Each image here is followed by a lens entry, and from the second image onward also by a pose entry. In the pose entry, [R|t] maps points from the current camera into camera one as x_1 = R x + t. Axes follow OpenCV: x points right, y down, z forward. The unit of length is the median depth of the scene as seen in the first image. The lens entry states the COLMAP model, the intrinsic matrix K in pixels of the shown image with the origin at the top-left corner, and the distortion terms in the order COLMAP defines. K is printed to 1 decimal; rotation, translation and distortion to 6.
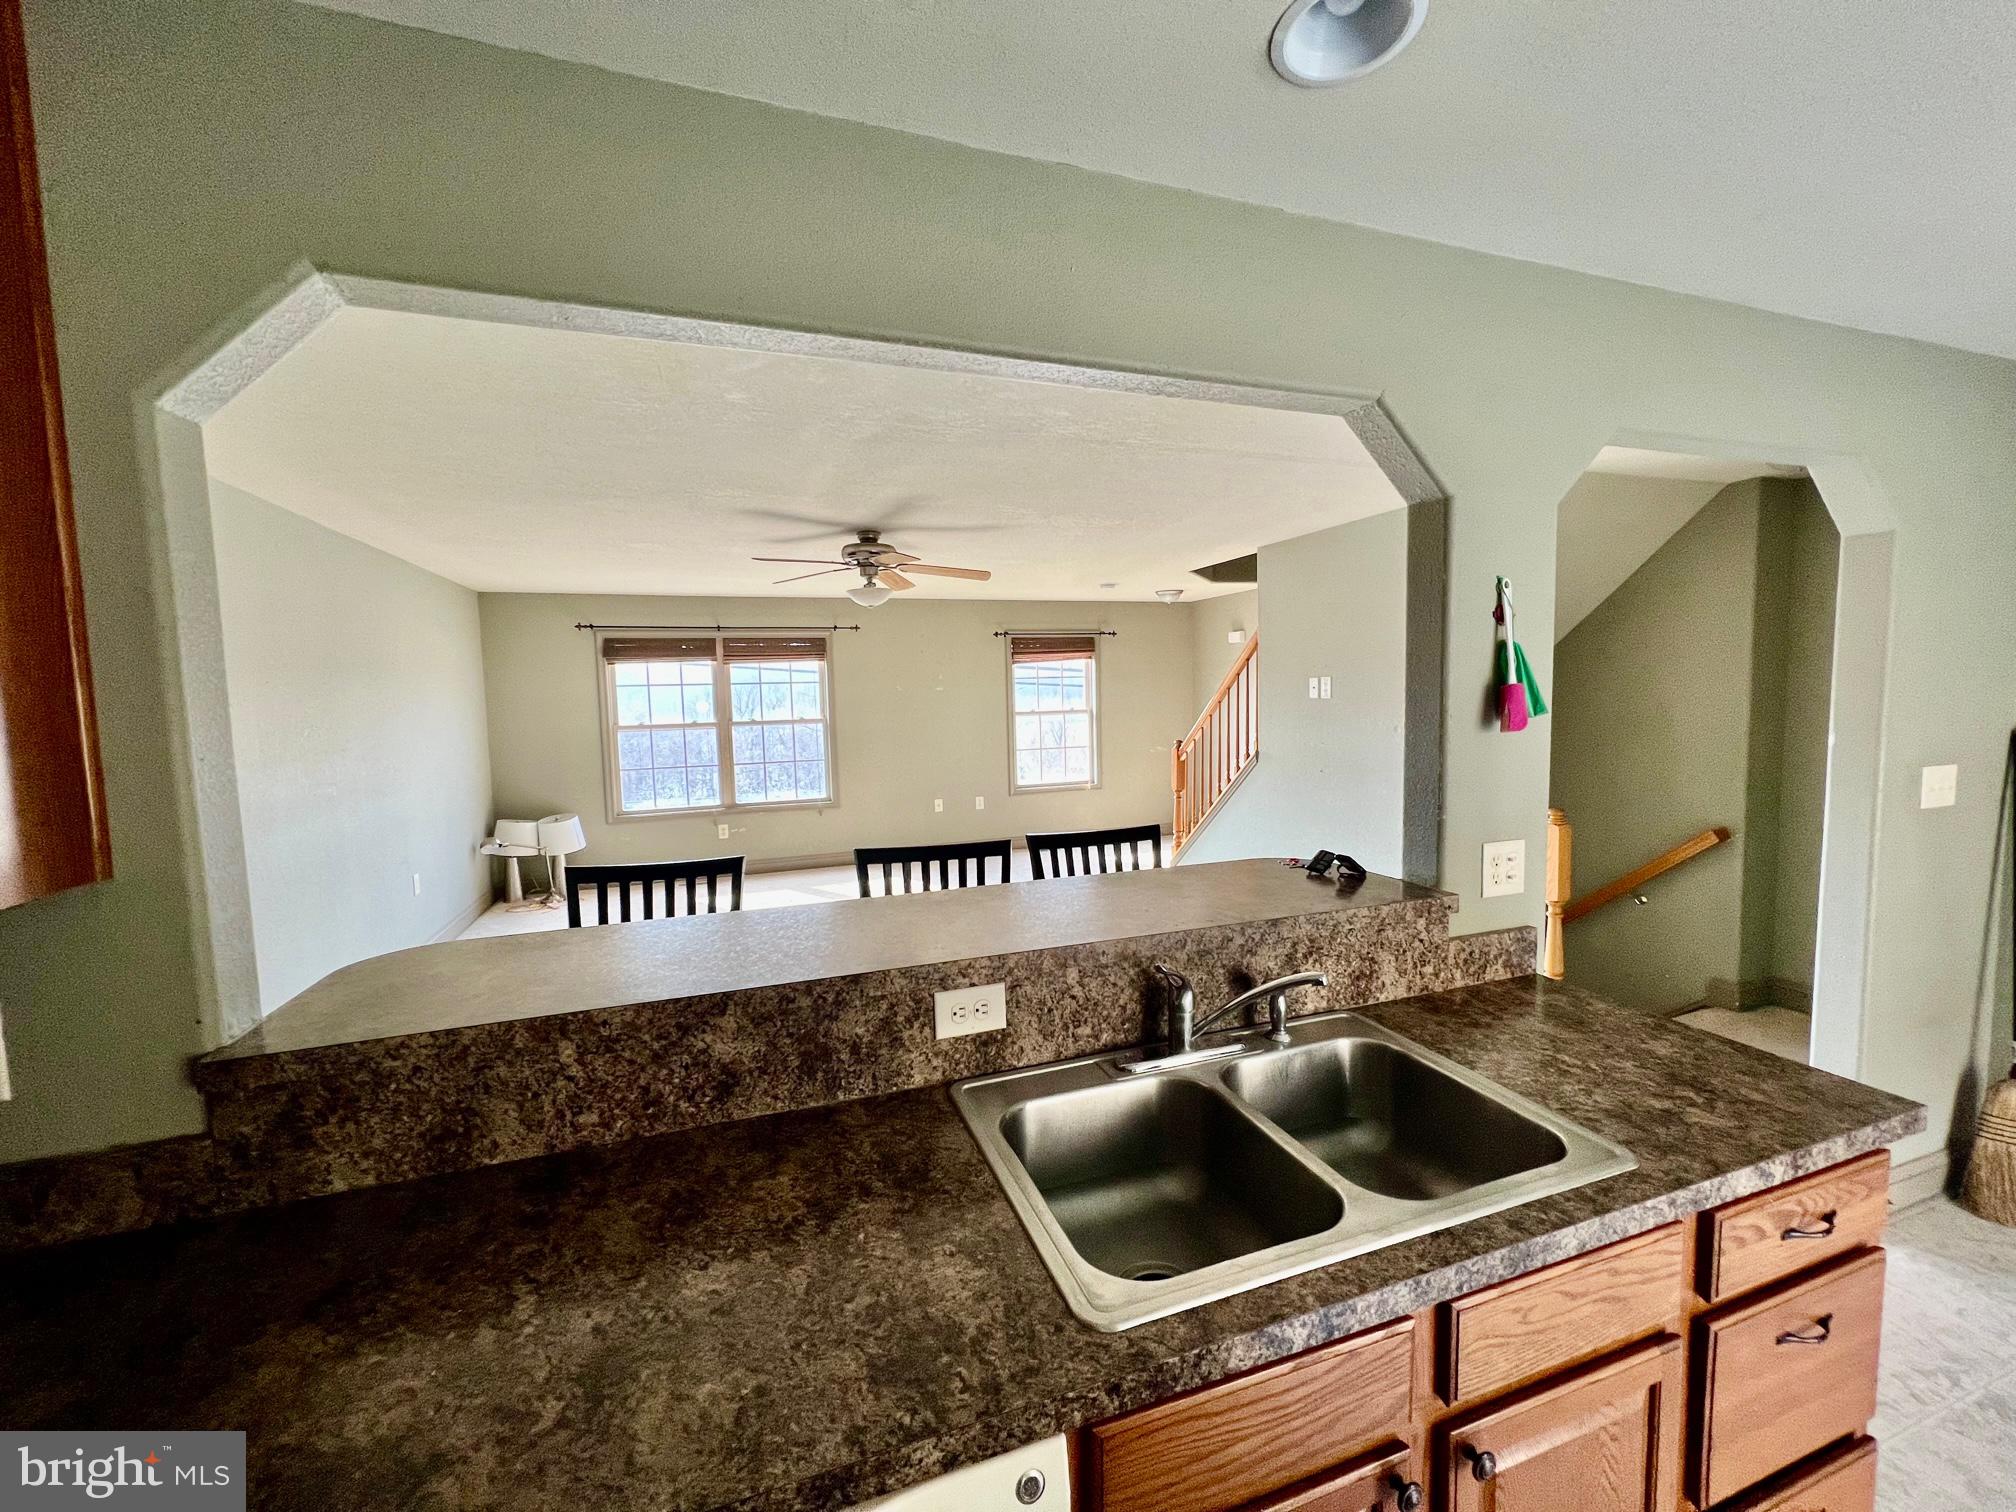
lens RADIAL K [[802.4, 0, 1008.0], [0, 802.4, 756.0], [0, 0, 1]] dist [-0.001542, -0.000332]
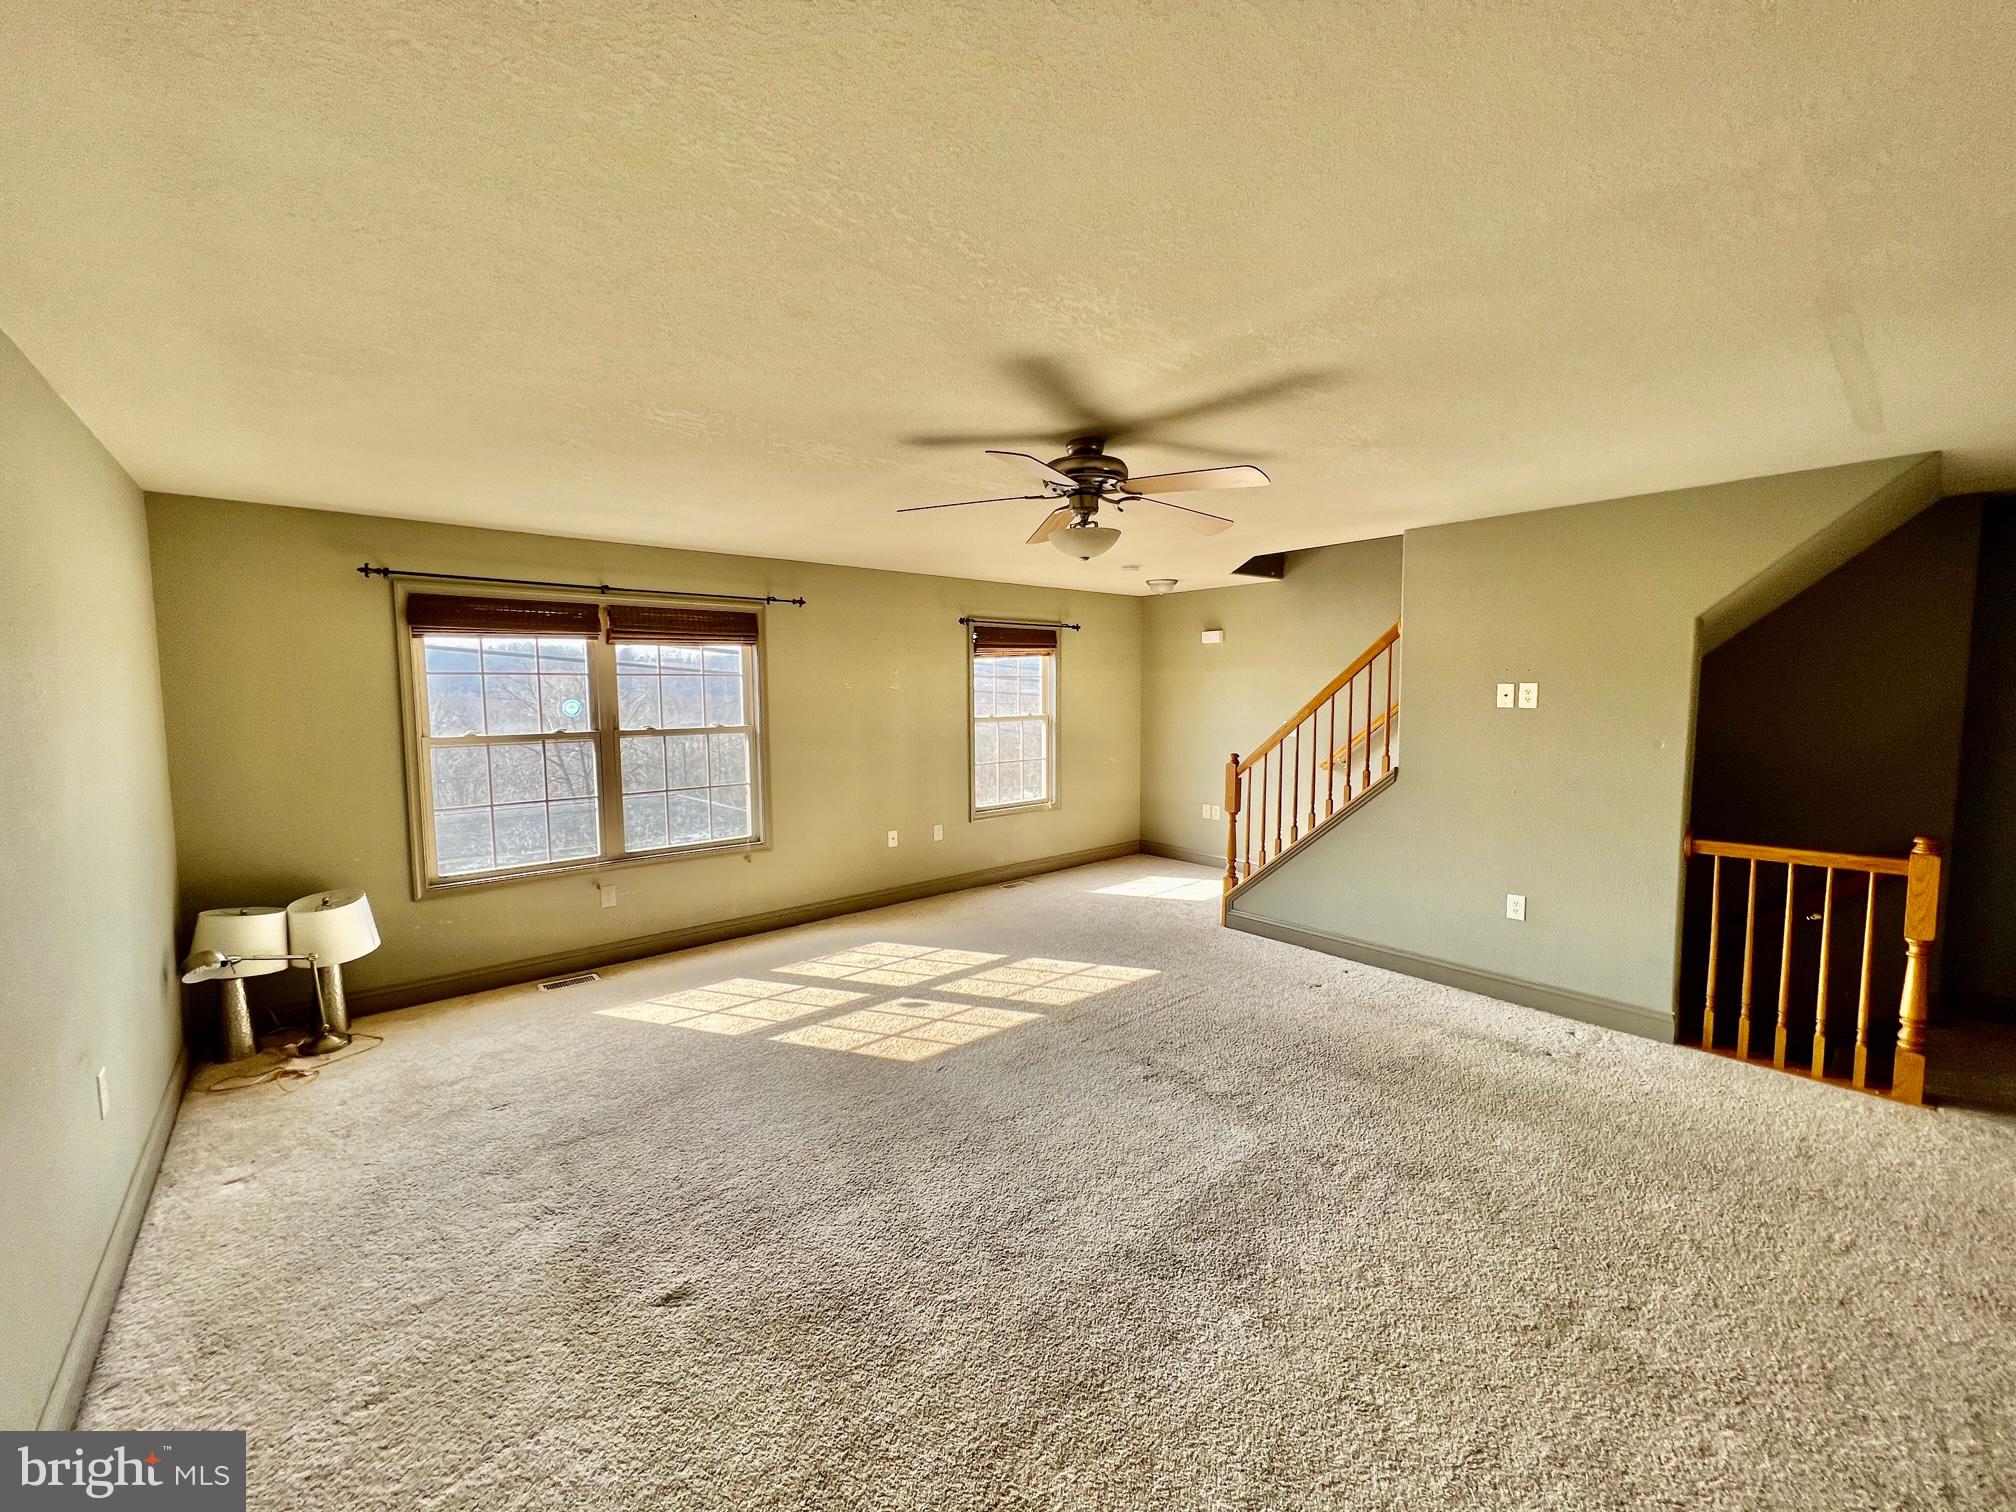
lens RADIAL K [[802.4, 0, 1008.0], [0, 802.4, 756.0], [0, 0, 1]] dist [-0.001542, -0.000332]
pose [[0.930931, -0.011280, 0.365020, -0.299445], [0.012762, 0.999917, -0.001648, -0.017425], [-0.364971, 0.006193, 0.930998, 0.271225]]
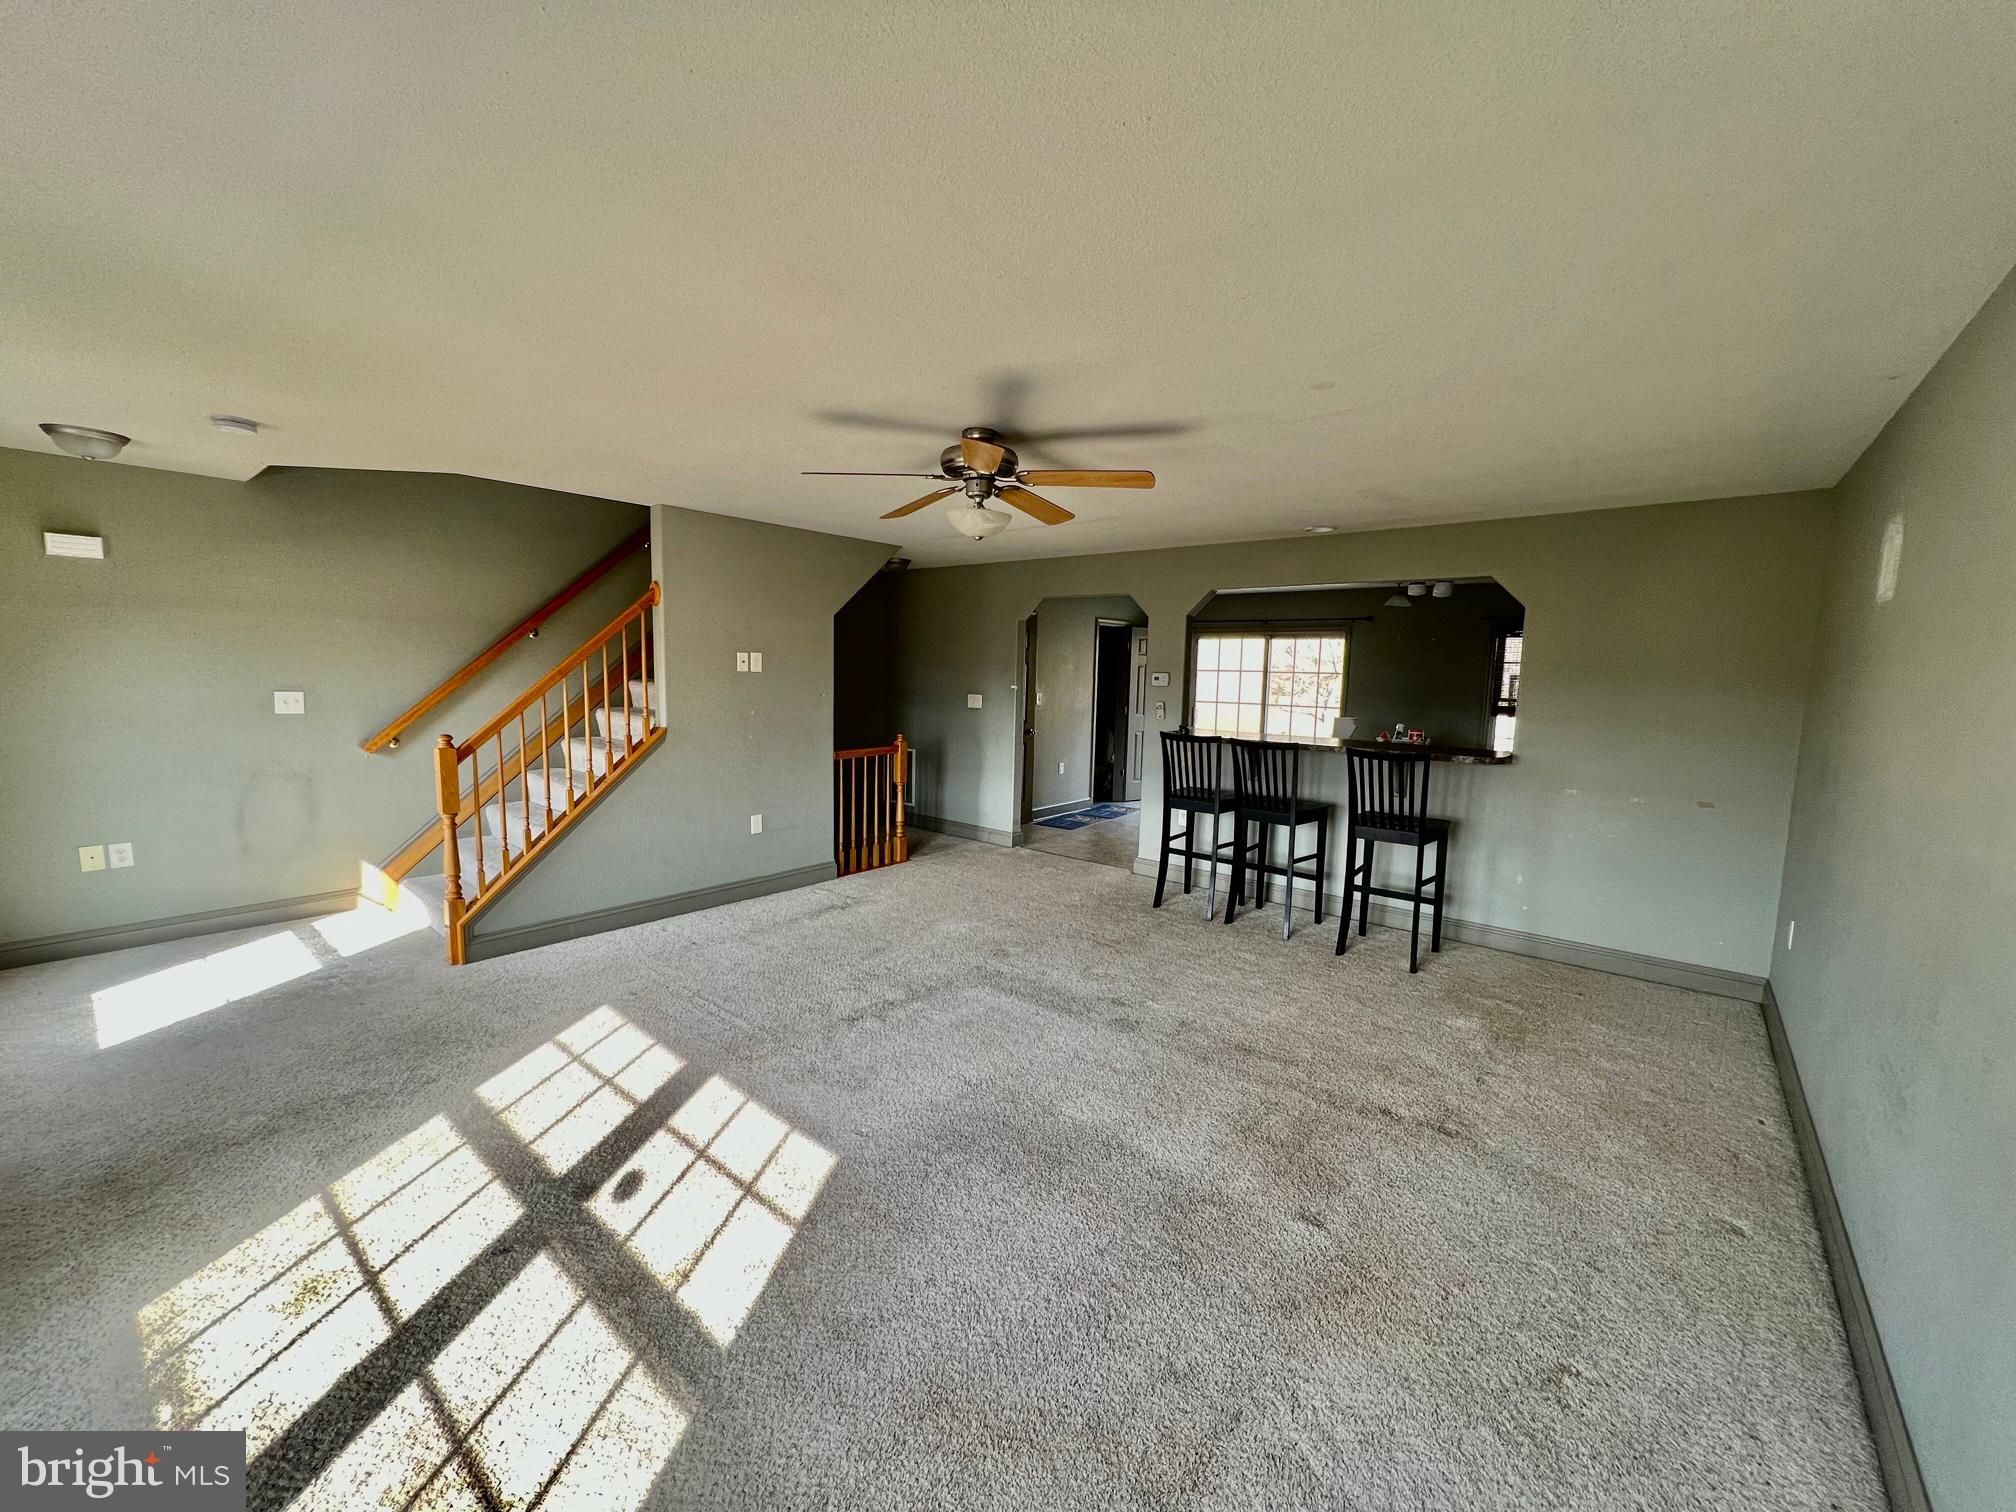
lens RADIAL K [[802.4, 0, 1008.0], [0, 802.4, 756.0], [0, 0, 1]] dist [-0.001542, -0.000332]
pose [[-0.518738, -0.085584, 0.850639, -0.519069], [0.058460, 0.989097, 0.135165, -0.058389], [-0.852932, 0.119844, -0.508079, 0.873033]]
